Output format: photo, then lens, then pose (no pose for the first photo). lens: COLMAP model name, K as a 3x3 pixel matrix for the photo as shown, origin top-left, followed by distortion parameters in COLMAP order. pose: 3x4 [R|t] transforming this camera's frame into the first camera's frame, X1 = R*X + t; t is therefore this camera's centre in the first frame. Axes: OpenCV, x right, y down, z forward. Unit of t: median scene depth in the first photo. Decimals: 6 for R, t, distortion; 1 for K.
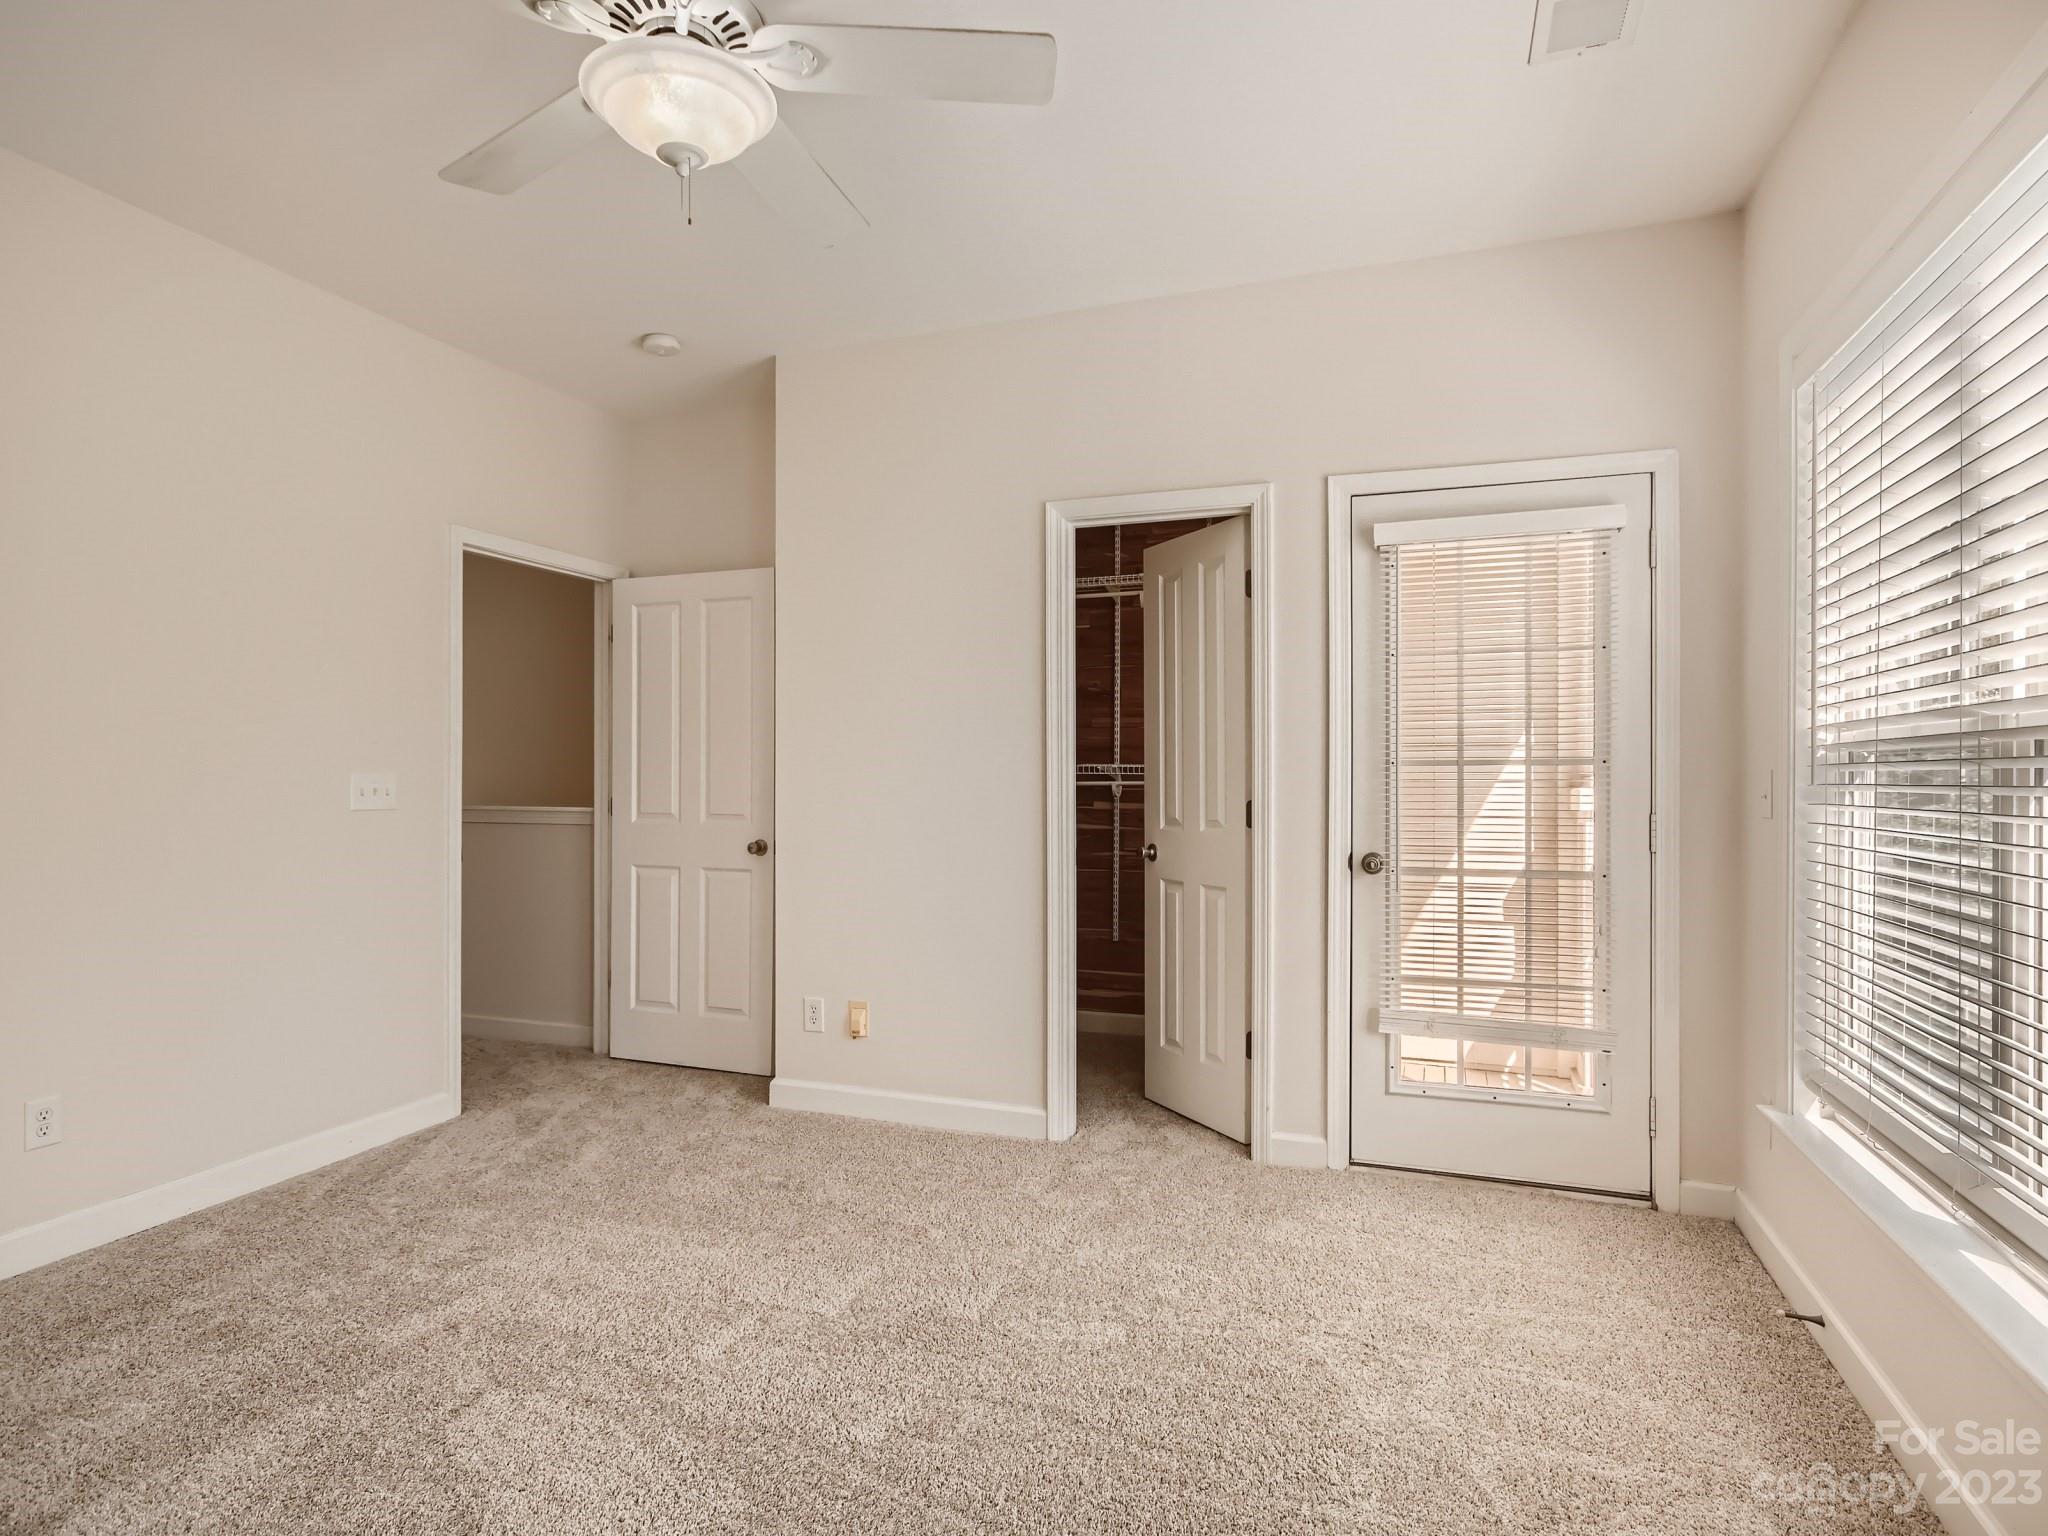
lens RADIAL K [[1073.5, 0, 1033.4], [0, 1073.5, 773.4], [0, 0, 1]] dist [-0.000158, 0.000361]
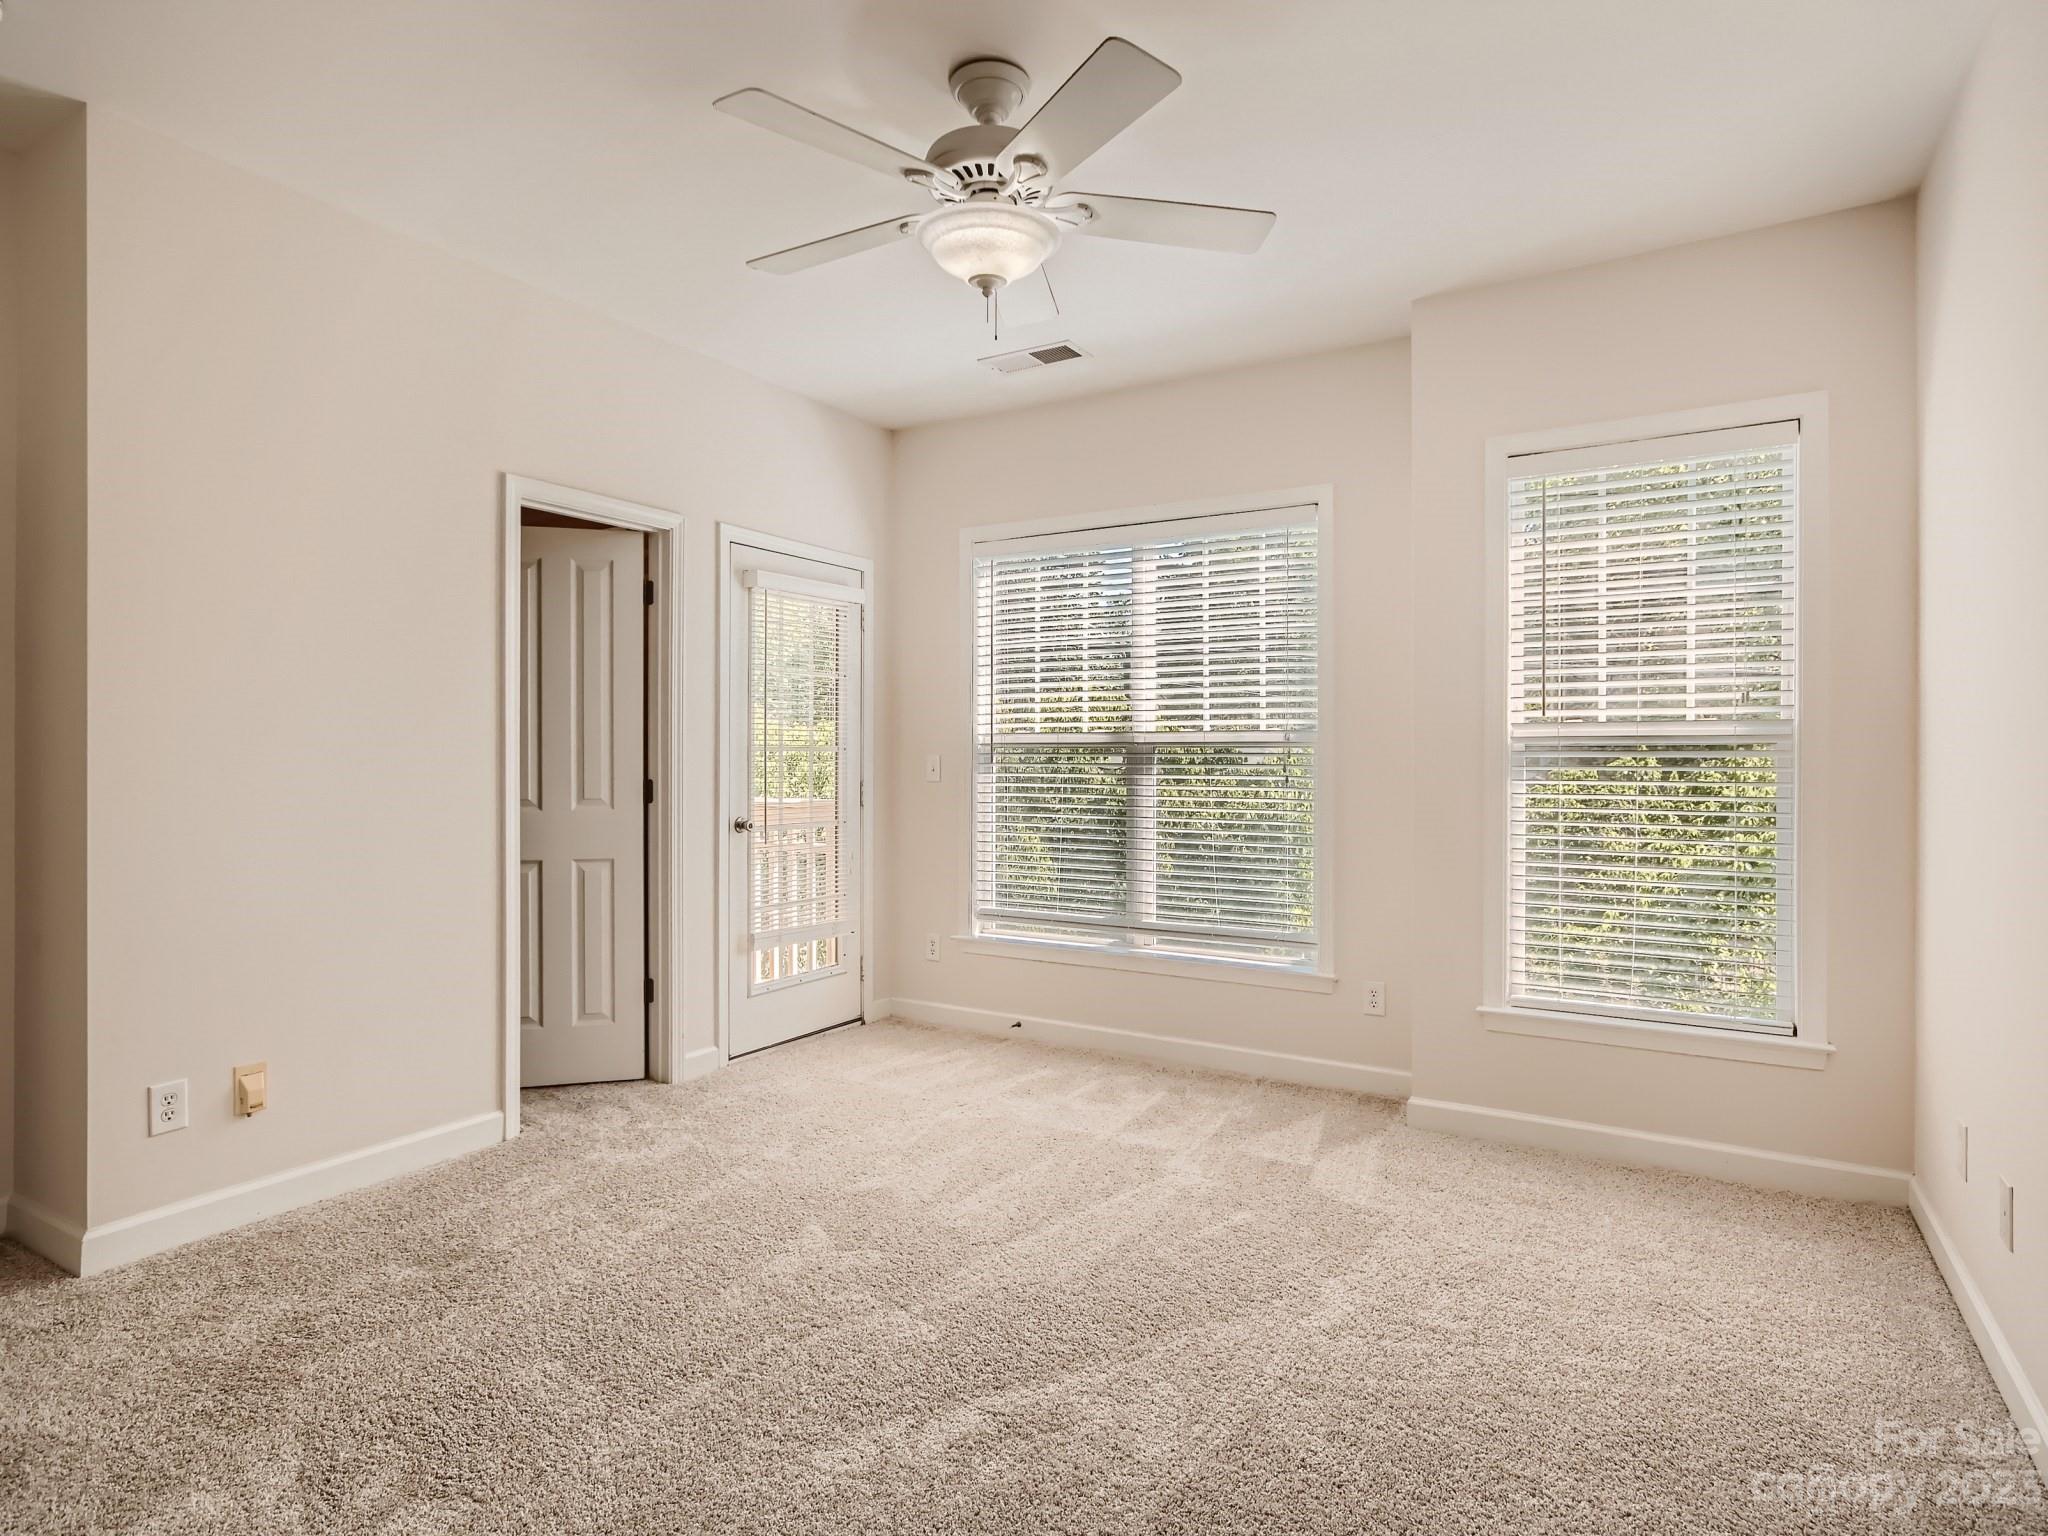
lens RADIAL K [[1073.5, 0, 1032.5], [0, 1073.5, 755.6], [0, 0, 1]] dist [-0.000158, 0.000361]
pose [[0.198972, 0.007510, 0.979976, -0.896940], [-0.003736, 0.999969, -0.006905, 0.007406], [-0.979998, -0.002288, 0.198993, 0.388594]]
